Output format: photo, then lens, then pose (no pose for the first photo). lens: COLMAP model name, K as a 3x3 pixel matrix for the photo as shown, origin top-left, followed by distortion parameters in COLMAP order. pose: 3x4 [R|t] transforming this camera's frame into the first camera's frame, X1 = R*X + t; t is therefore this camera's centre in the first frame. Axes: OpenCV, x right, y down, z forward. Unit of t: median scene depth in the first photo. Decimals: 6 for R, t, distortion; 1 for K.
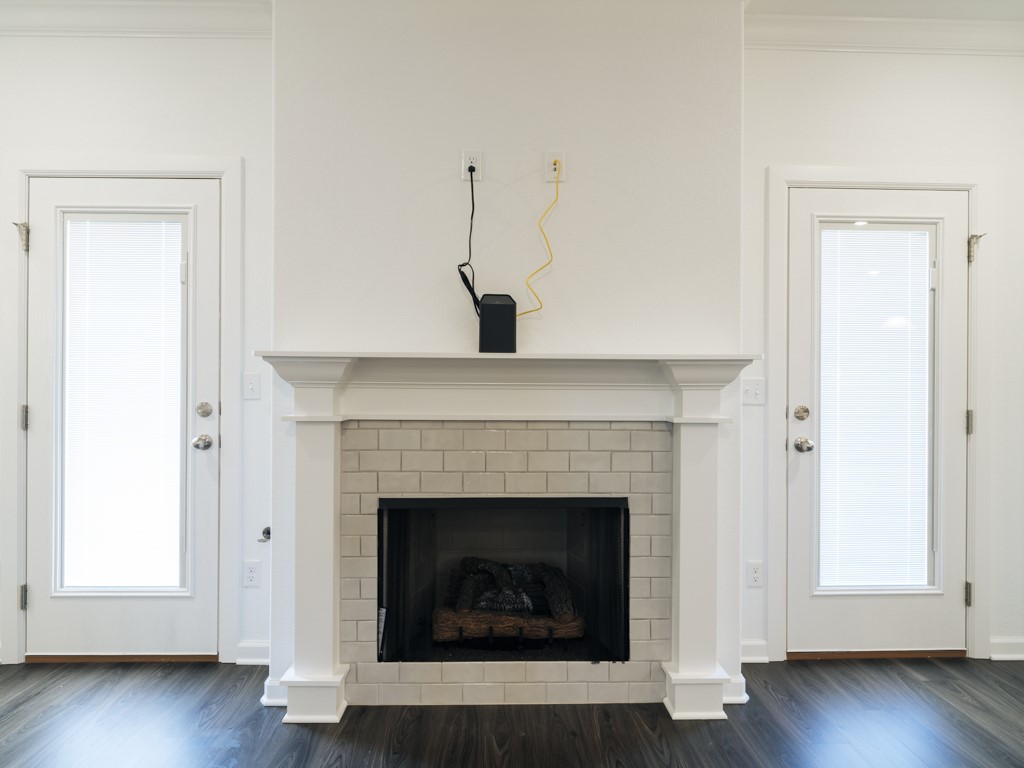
lens RADIAL K [[594.6, 0, 510.7], [0, 594.6, 380.4], [0, 0, 1]] dist [-0.005527, -0.000107]
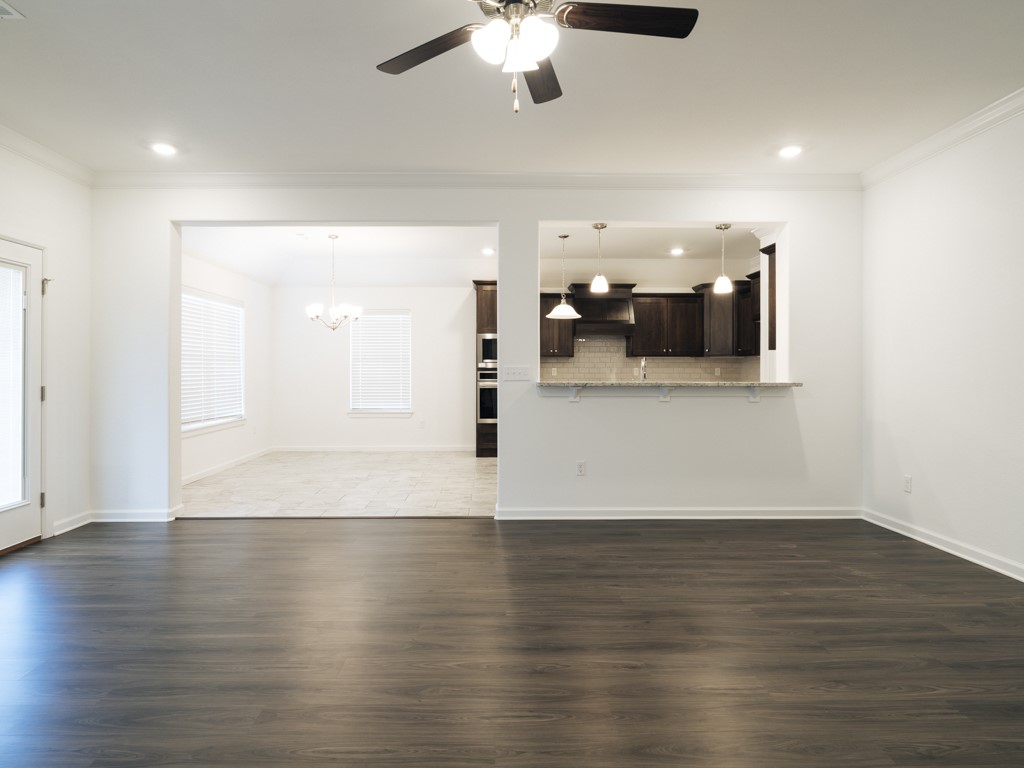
lens RADIAL K [[594.6, 0, 489.4], [0, 594.6, 373.3], [0, 0, 1]] dist [-0.005527, -0.000107]
pose [[0.014567, -0.008741, 0.999856, -0.857428], [-0.005771, 0.999944, 0.008826, -0.006992], [-0.999877, -0.005899, 0.014516, -0.251314]]
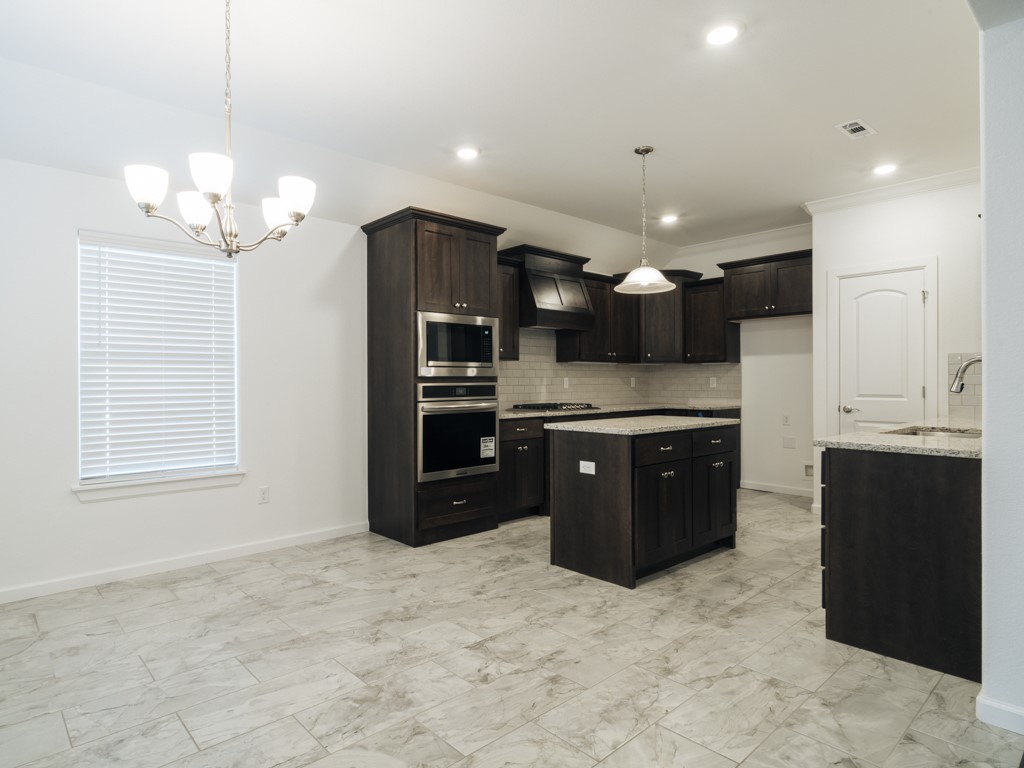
lens RADIAL K [[594.6, 0, 507.6], [0, 594.6, 386.7], [0, 0, 1]] dist [-0.005527, -0.000107]
pose [[-0.664607, -0.007385, 0.747157, 0.939805], [-0.002205, 0.999966, 0.007922, 0.006941], [-0.747190, 0.003618, -0.664600, 0.785268]]
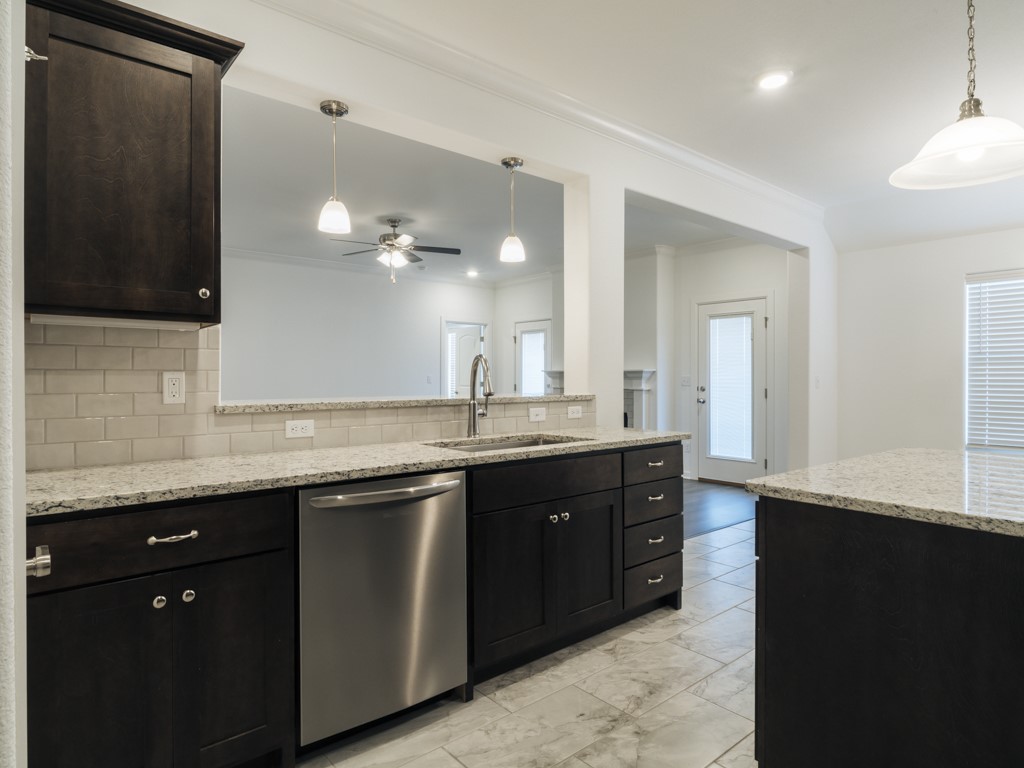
lens RADIAL K [[594.6, 0, 501.4], [0, 594.6, 380.6], [0, 0, 1]] dist [-0.005527, -0.000107]
pose [[0.621030, 0.001317, -0.783786, 2.090658], [0.005943, 0.999962, 0.006389, -0.005050], [0.783764, -0.008626, 0.620999, -1.419537]]
